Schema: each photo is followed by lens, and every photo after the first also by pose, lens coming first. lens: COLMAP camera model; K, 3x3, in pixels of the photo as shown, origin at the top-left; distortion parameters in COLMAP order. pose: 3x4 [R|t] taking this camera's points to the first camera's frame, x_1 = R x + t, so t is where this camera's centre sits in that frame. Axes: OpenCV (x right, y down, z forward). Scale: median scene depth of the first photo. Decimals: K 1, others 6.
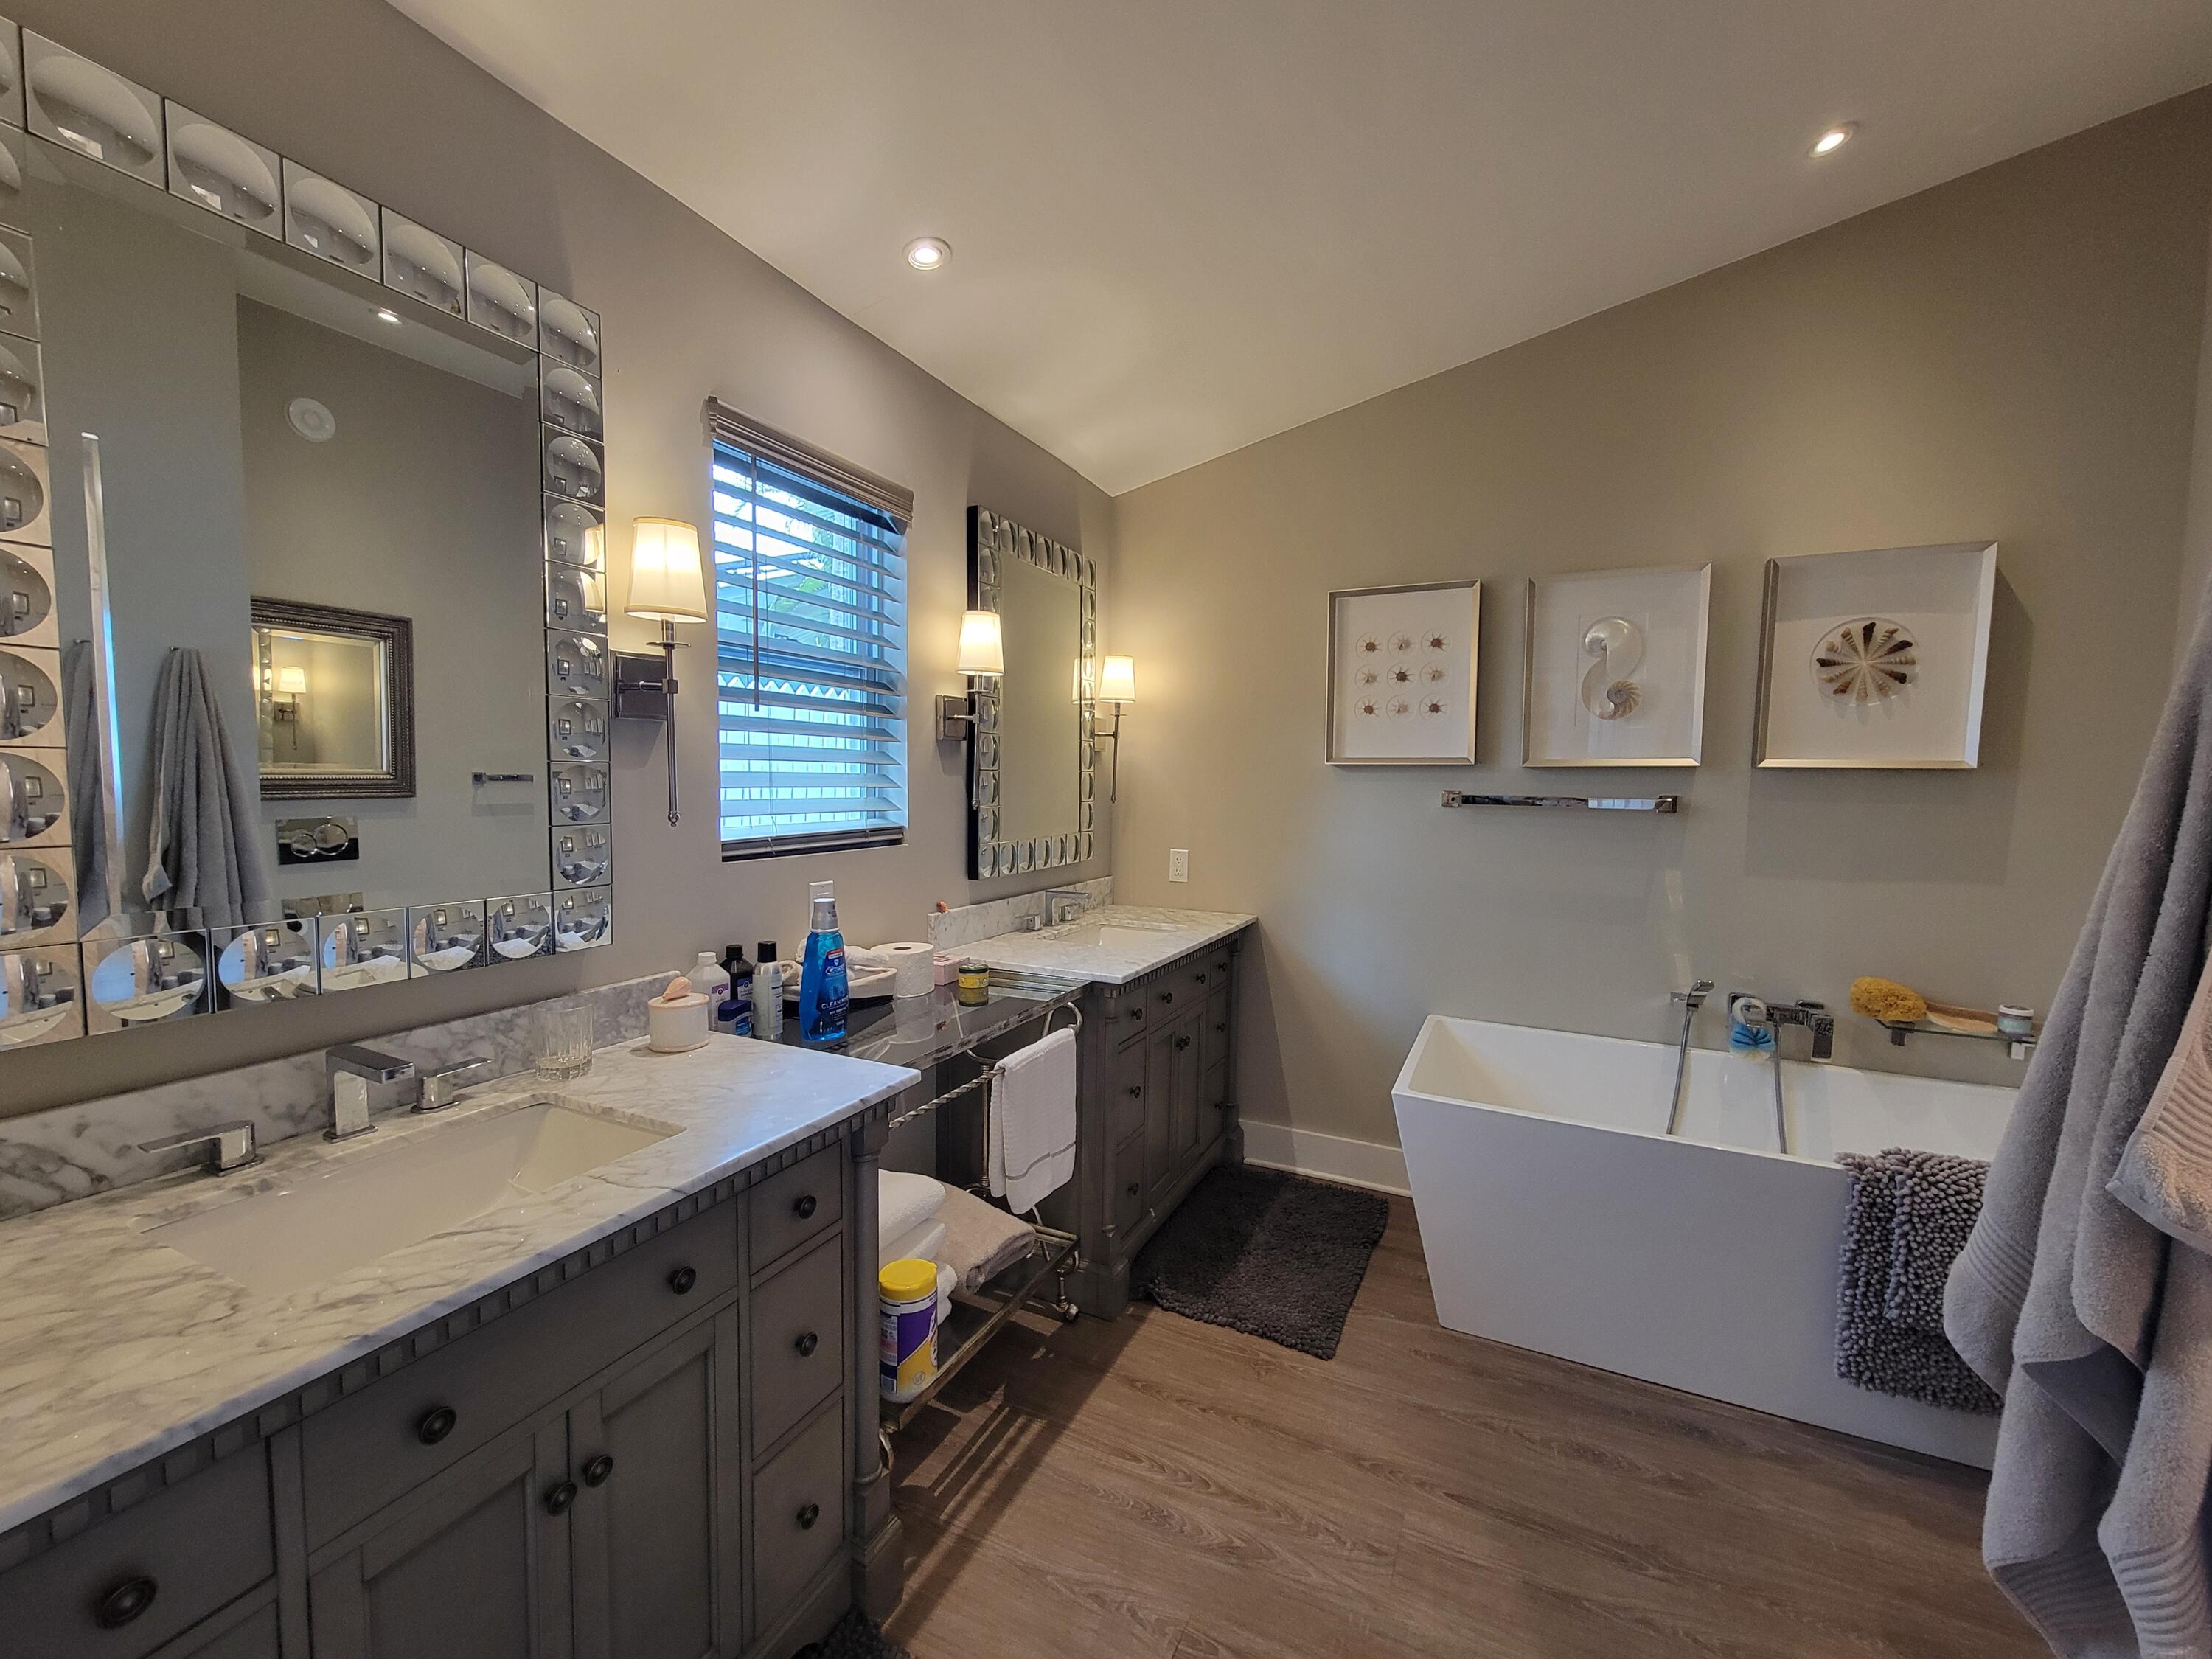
lens RADIAL K [[904.7, 0, 1105.2], [0, 904.7, 835.7], [0, 0, 1]] dist [0.003612, 0.000717]
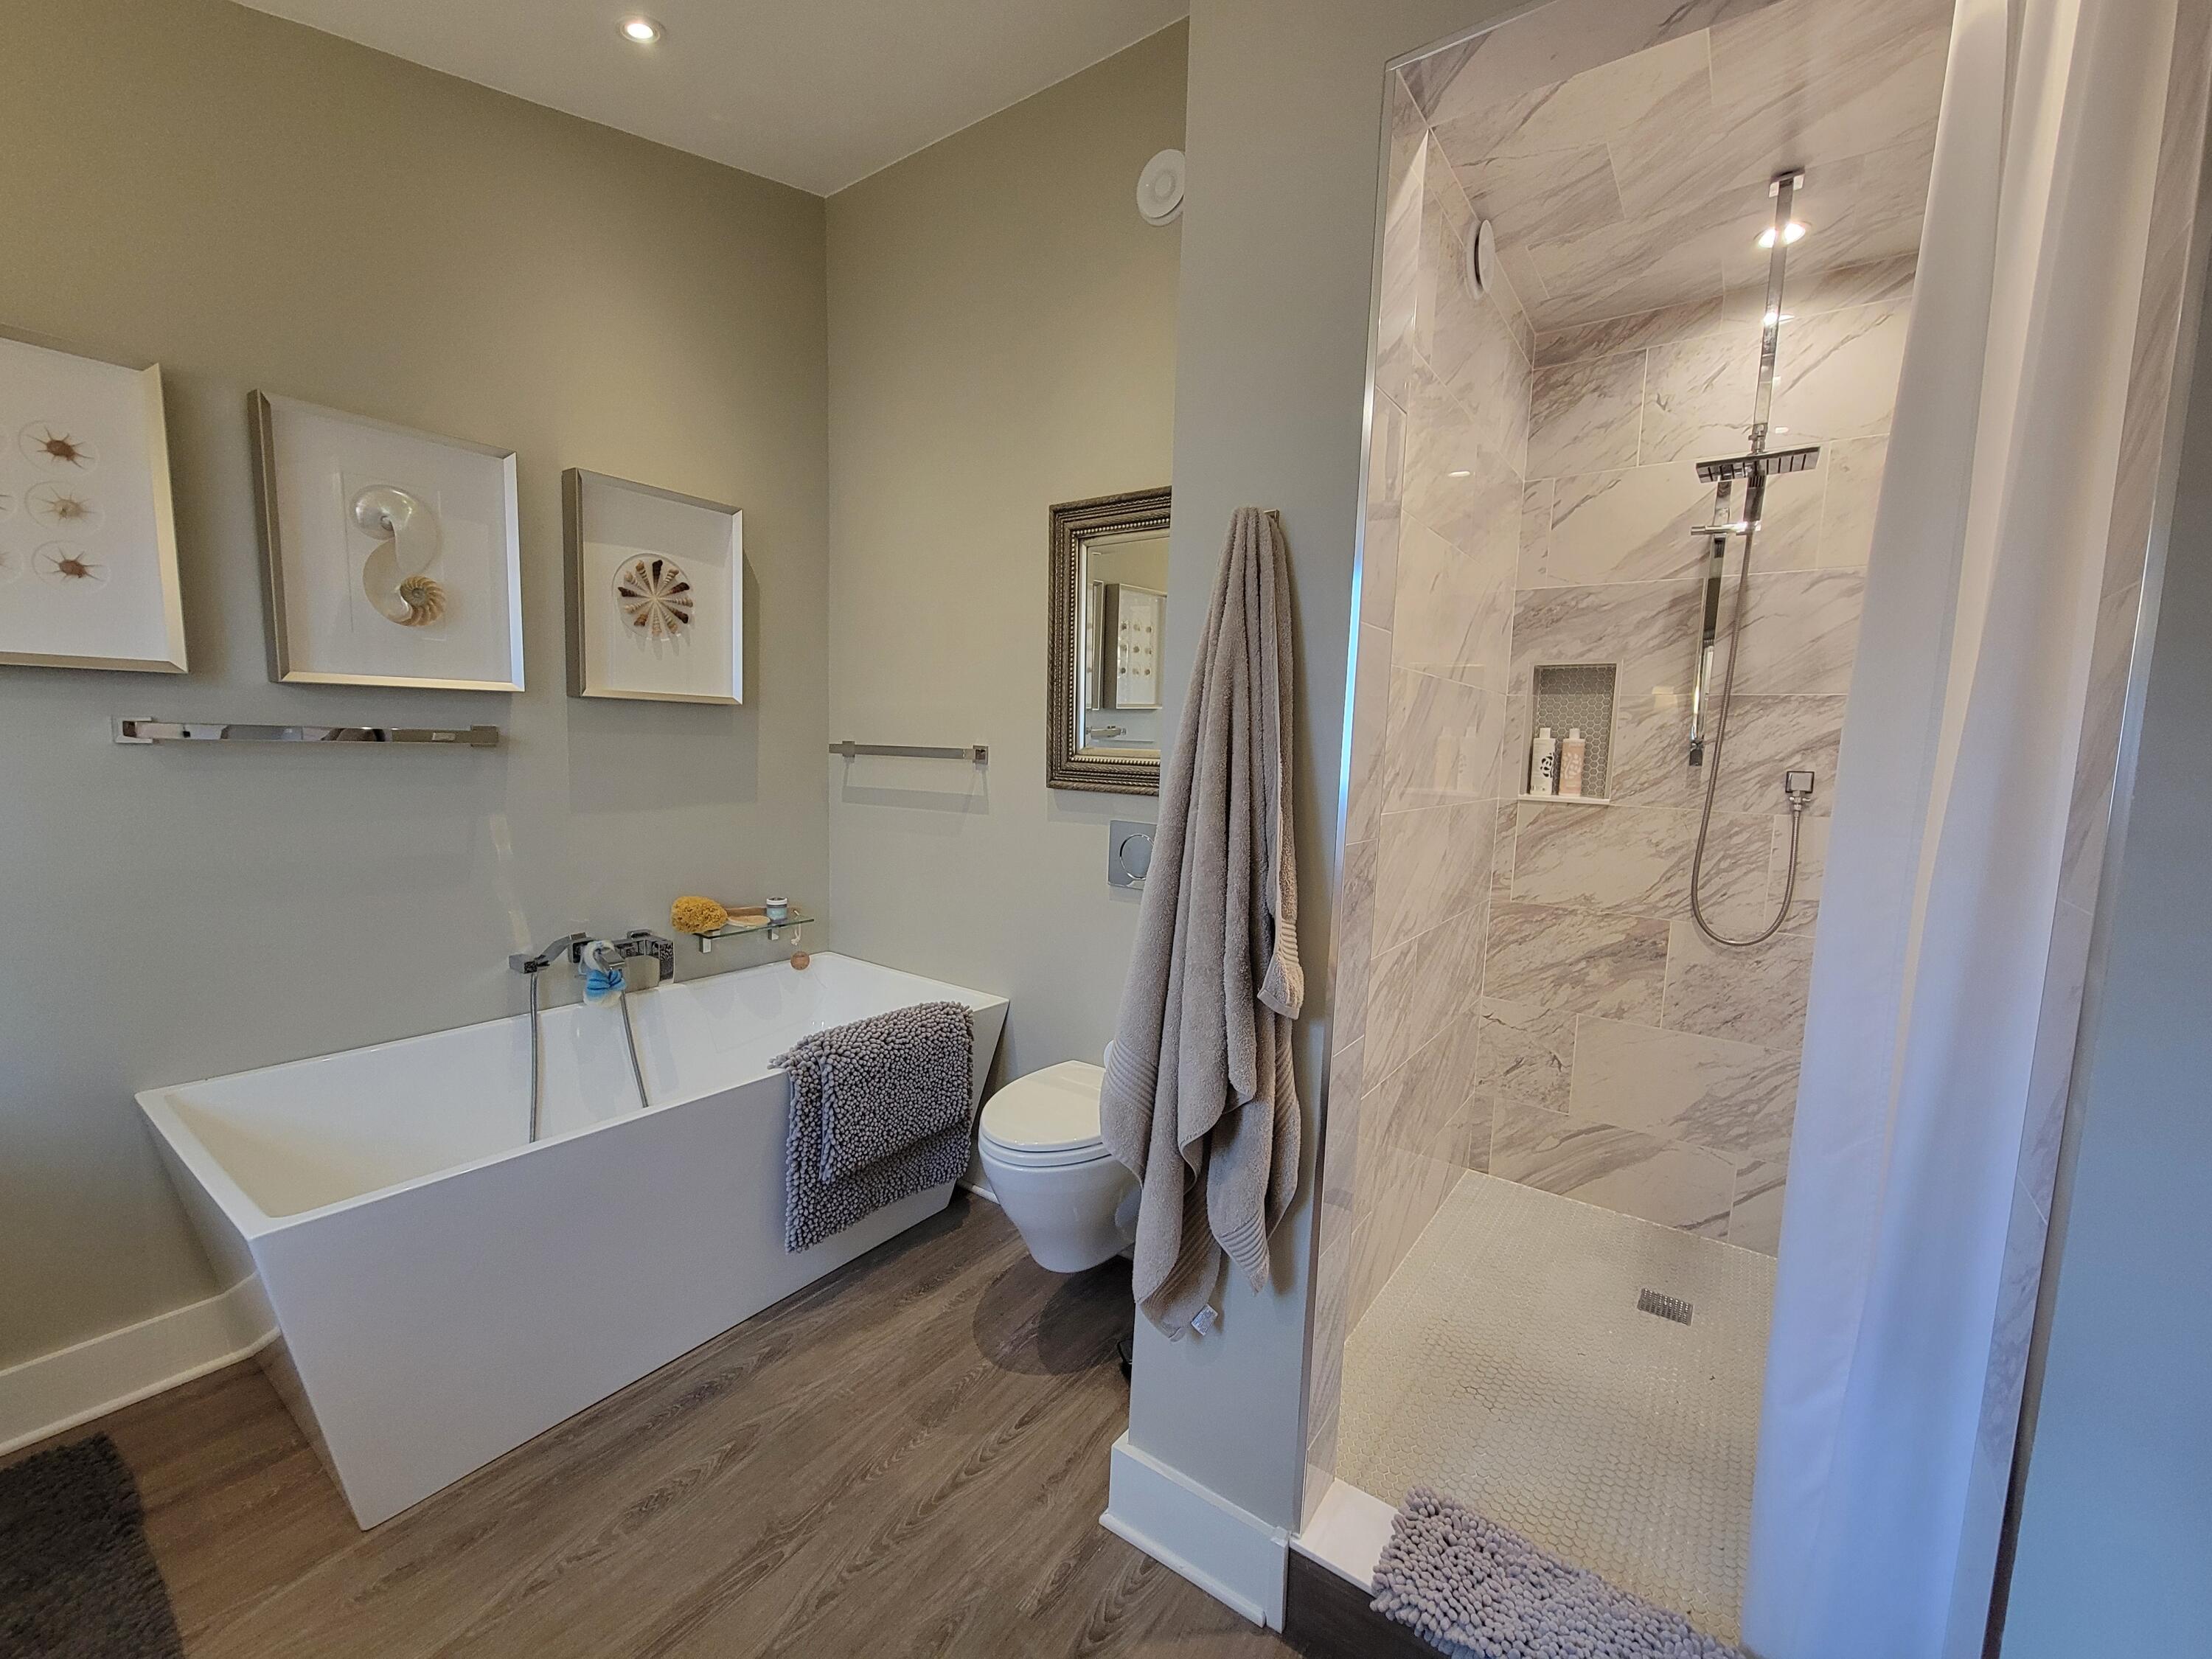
lens RADIAL K [[904.7, 0, 1105.2], [0, 904.7, 835.7], [0, 0, 1]] dist [0.003612, 0.000717]
pose [[0.172689, -0.115134, 0.978224, -0.117649], [0.036558, 0.993210, 0.110444, -0.016688], [-0.984298, 0.016689, 0.175726, 0.316049]]
